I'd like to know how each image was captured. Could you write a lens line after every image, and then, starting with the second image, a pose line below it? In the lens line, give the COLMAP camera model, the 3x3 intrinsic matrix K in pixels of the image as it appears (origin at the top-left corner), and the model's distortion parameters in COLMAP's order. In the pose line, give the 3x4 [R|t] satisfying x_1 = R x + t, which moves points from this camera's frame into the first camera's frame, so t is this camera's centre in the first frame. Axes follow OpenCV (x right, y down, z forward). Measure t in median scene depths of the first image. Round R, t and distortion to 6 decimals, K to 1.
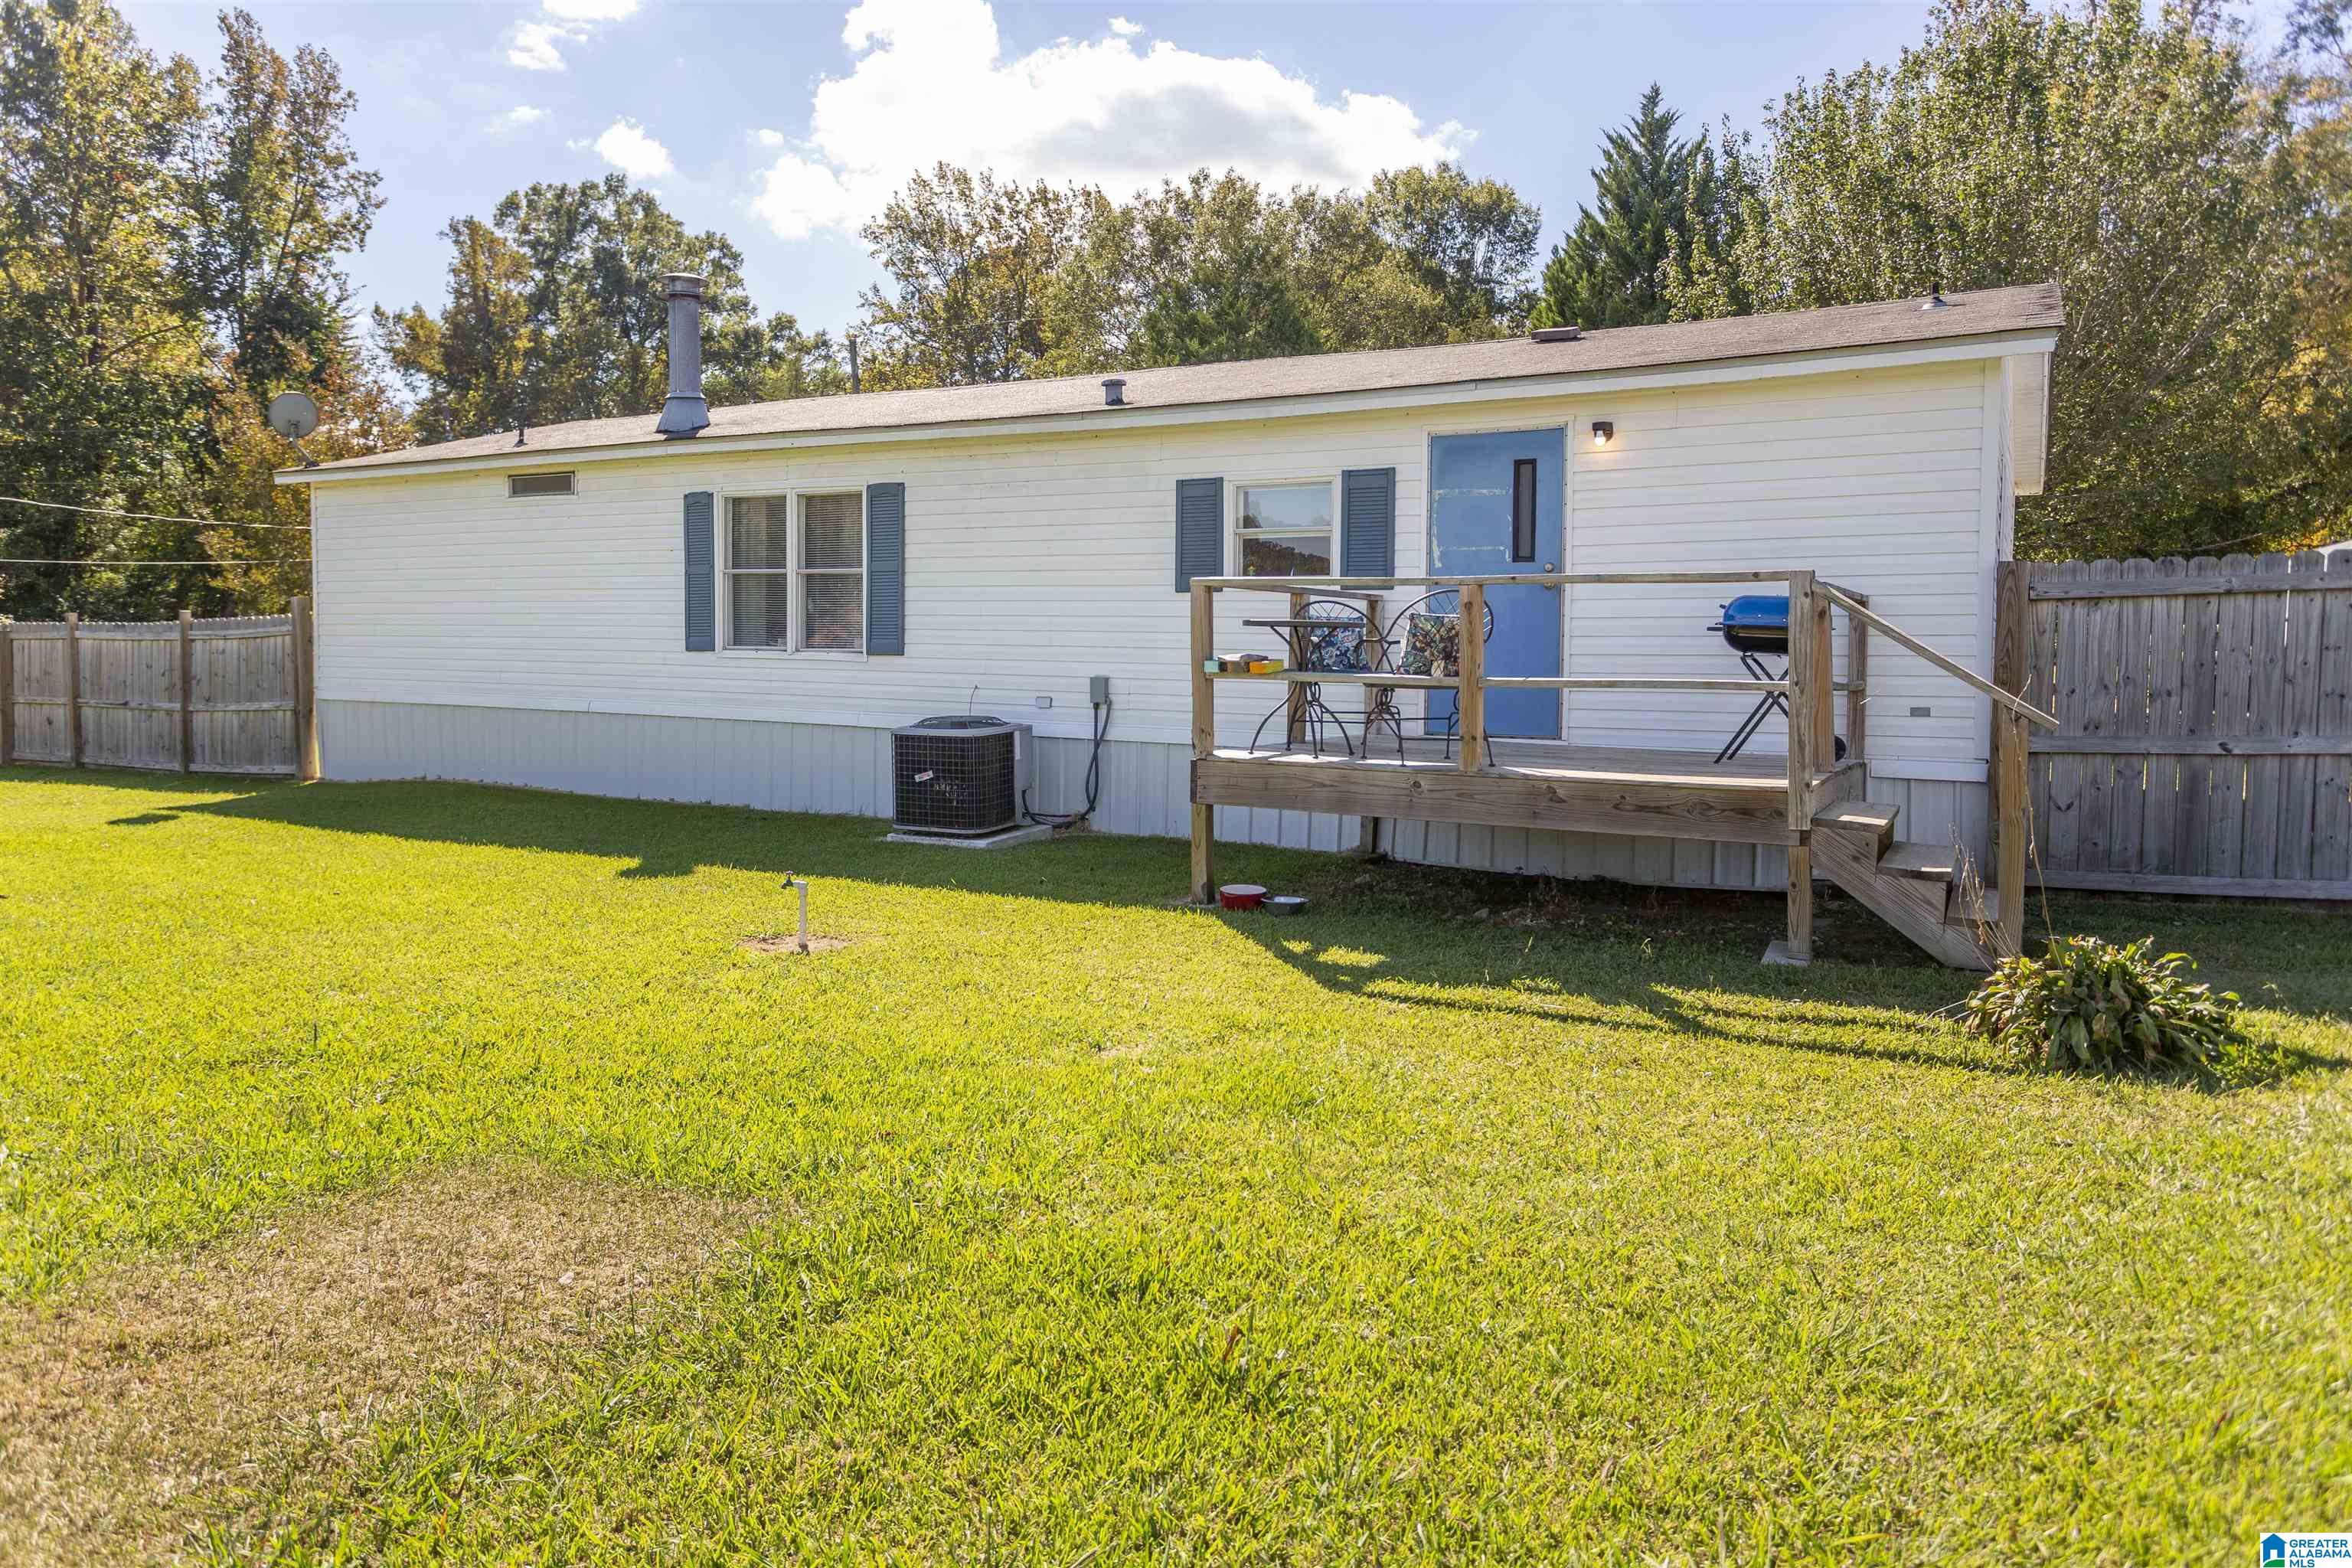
lens RADIAL K [[1615.2, 0, 1176.0], [0, 1615.2, 784.0], [0, 0, 1]] dist [0.001977, 0.001031]
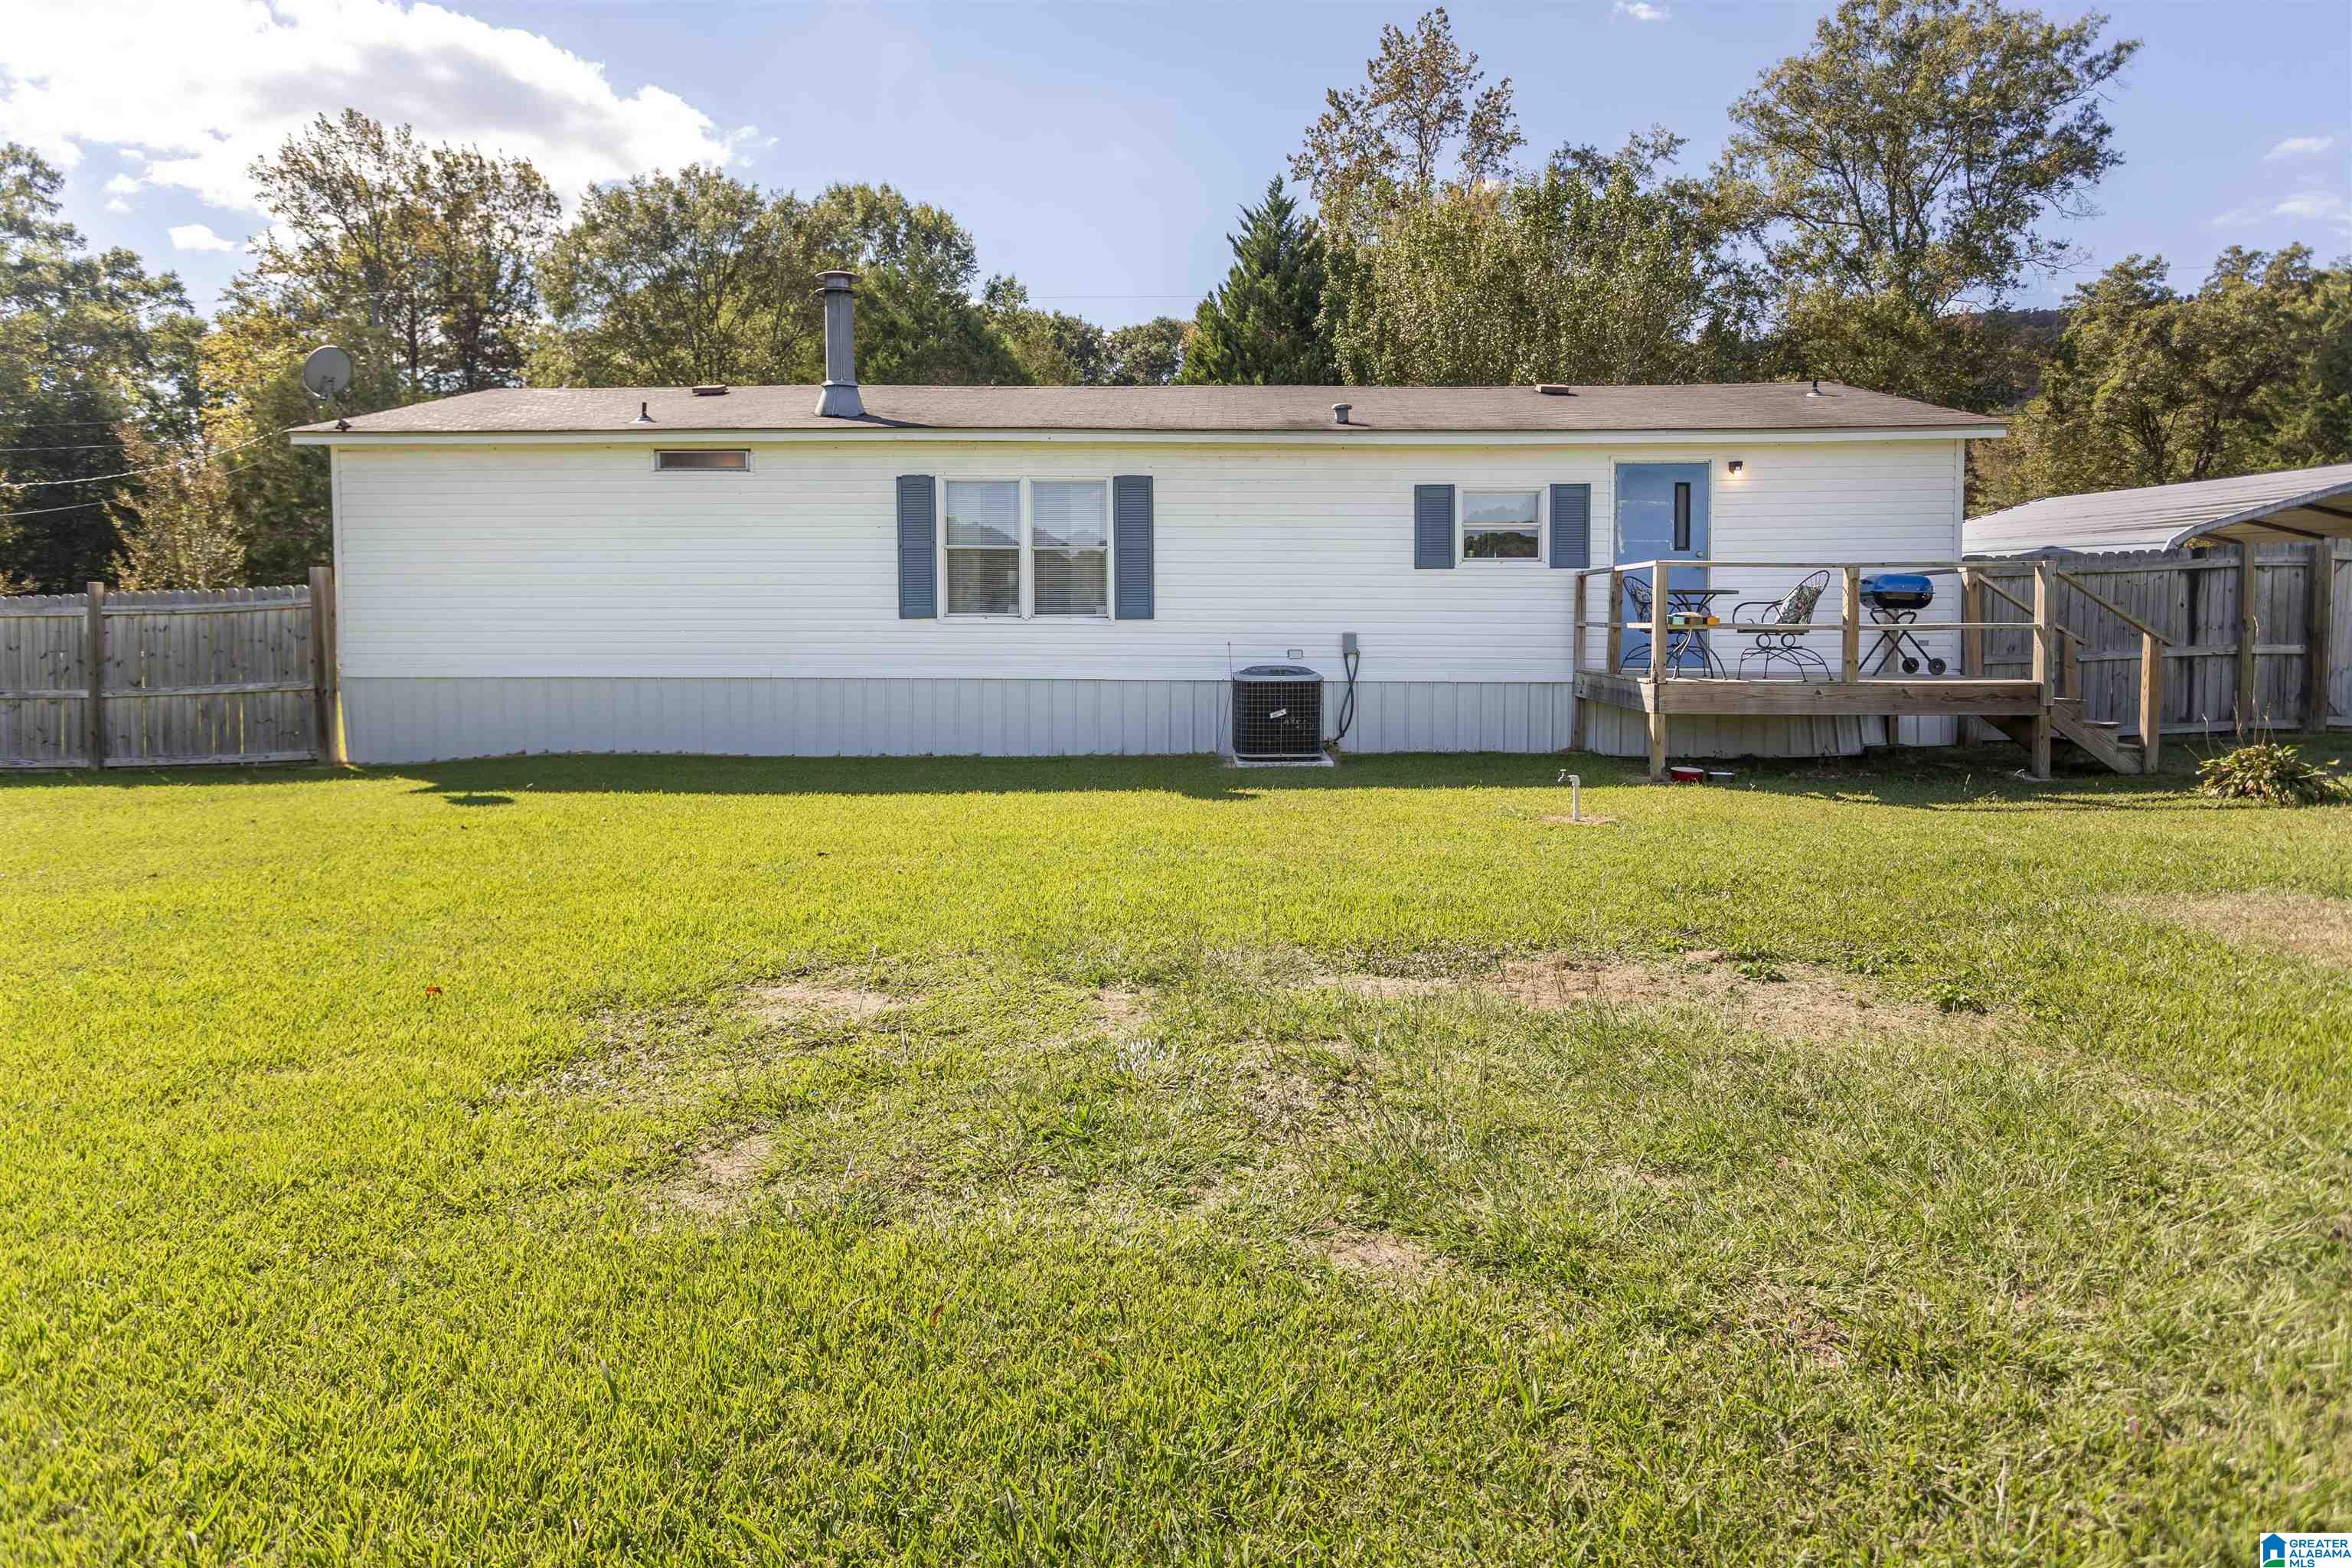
lens RADIAL K [[1454.3, 0, 1176.0], [0, 1454.3, 784.0], [0, 0, 1]] dist [-0.020843, 0.016393]
pose [[0.867992, -0.067883, 0.491916, -0.653308], [0.051799, 0.997585, 0.046265, -0.005356], [-0.493869, -0.014677, 0.869413, 0.038113]]
